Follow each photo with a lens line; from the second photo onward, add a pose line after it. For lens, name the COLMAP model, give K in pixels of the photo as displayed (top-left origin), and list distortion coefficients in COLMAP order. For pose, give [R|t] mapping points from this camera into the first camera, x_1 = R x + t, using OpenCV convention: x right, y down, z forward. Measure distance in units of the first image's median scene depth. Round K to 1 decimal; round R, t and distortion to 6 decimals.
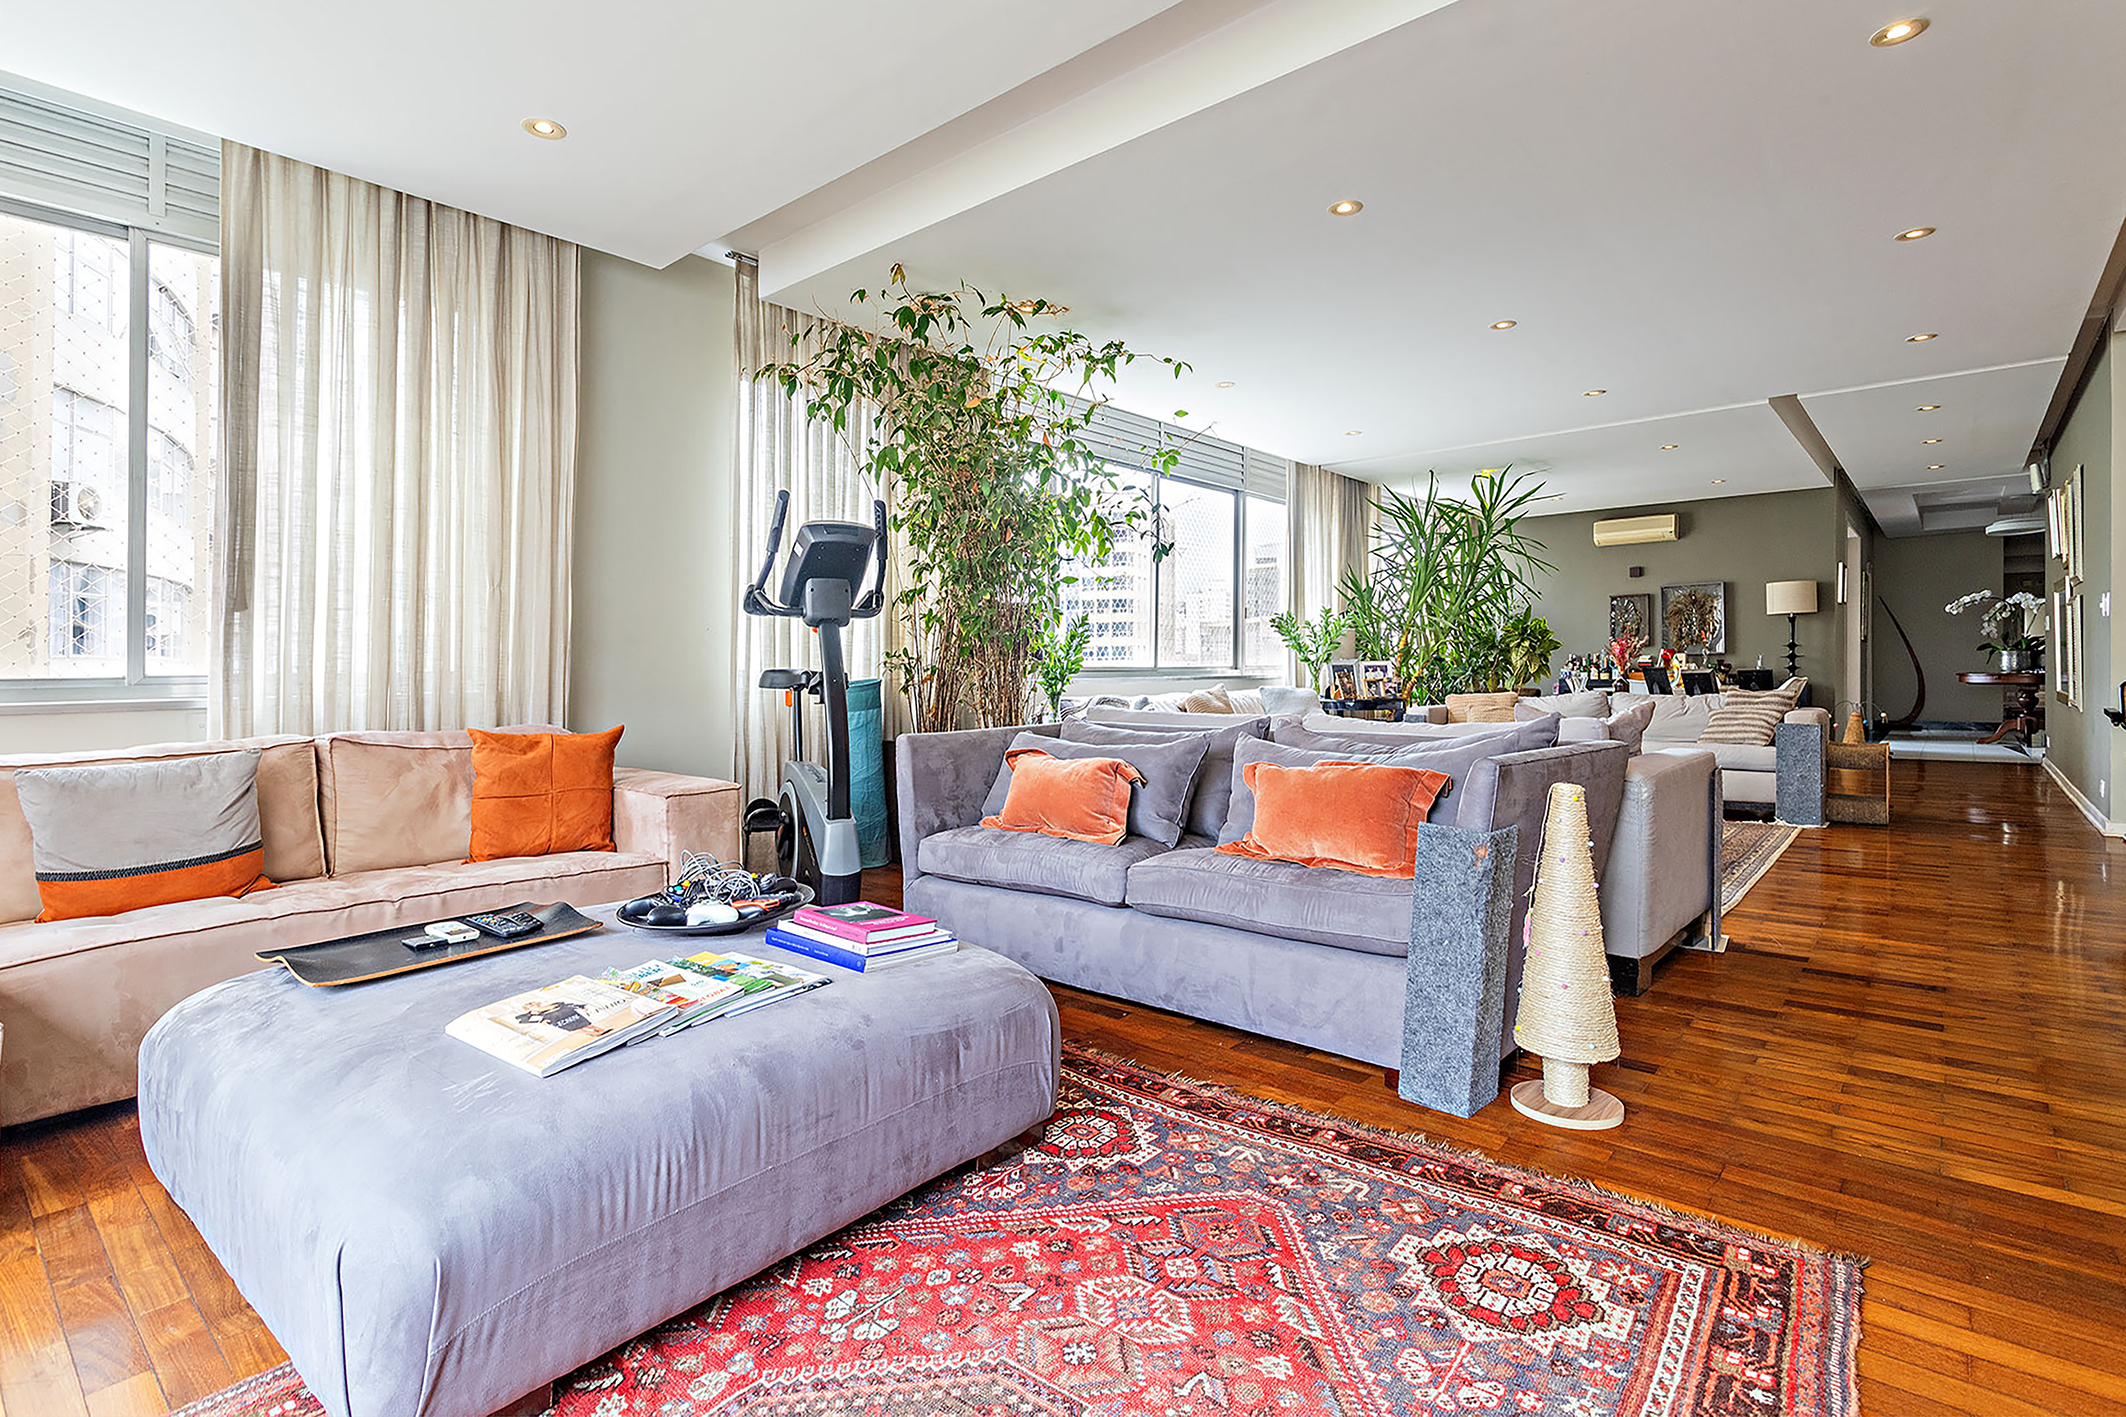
lens RADIAL K [[1043.7, 0, 1069.1], [0, 1043.7, 692.7], [0, 0, 1]] dist [-0.000948, 0.000193]
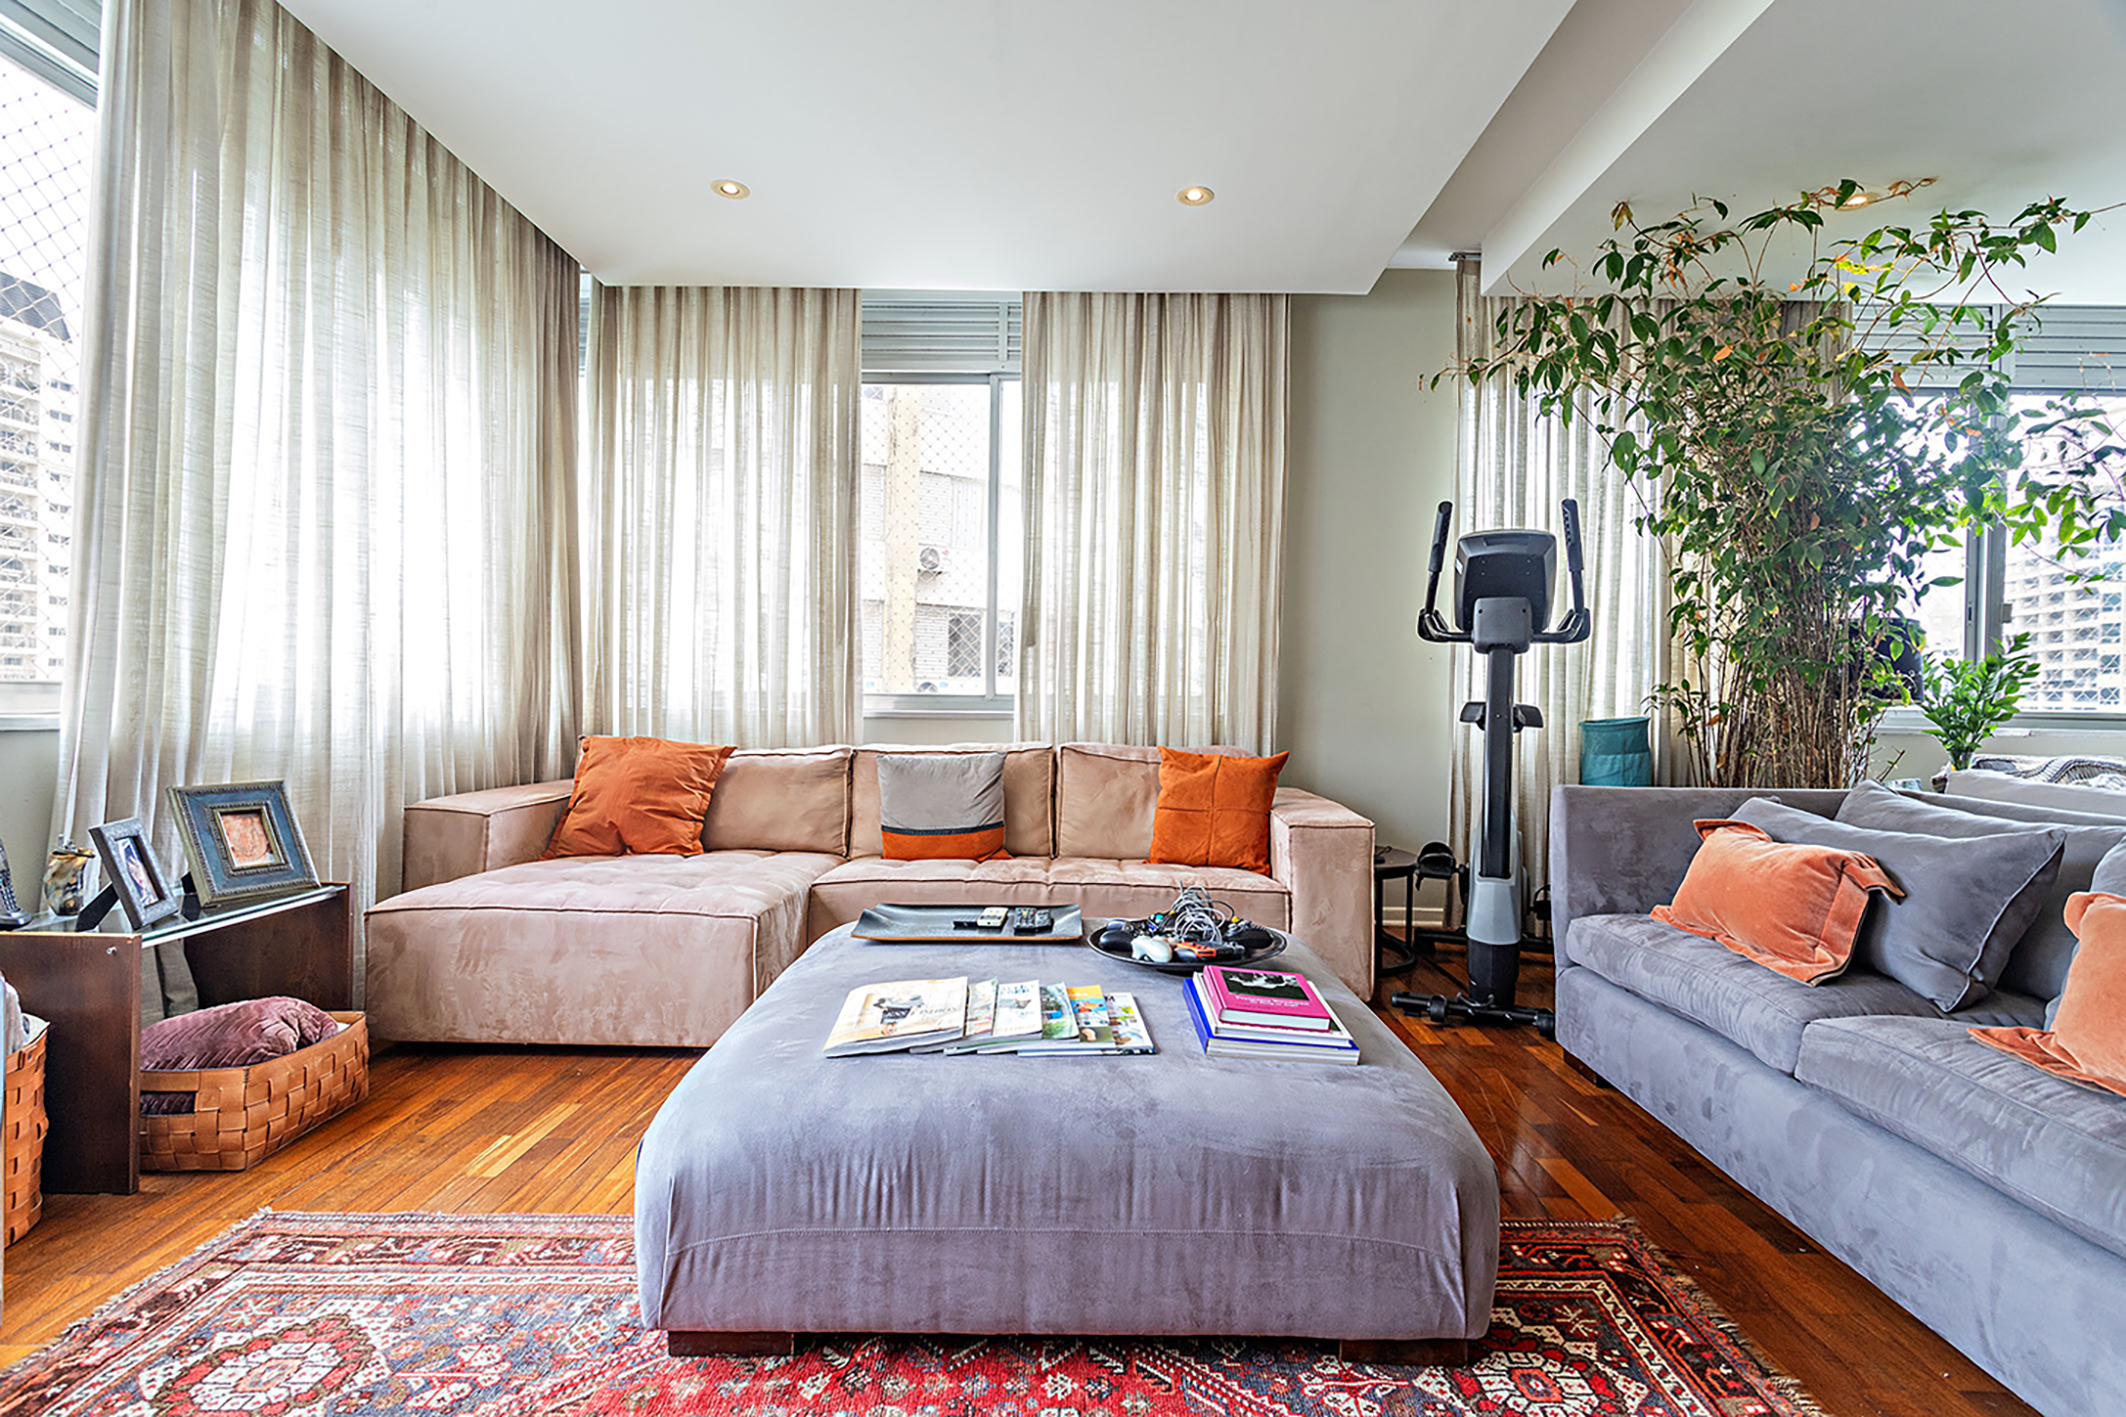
lens RADIAL K [[1001.0, 0, 1053.2], [0, 1001.0, 708.9], [0, 0, 1]] dist [0.000662, -0.000445]
pose [[0.635182, 0.030508, -0.771760, 0.210227], [-0.041426, 0.999127, 0.005401, -0.007673], [0.771251, 0.028541, 0.635892, 0.228035]]
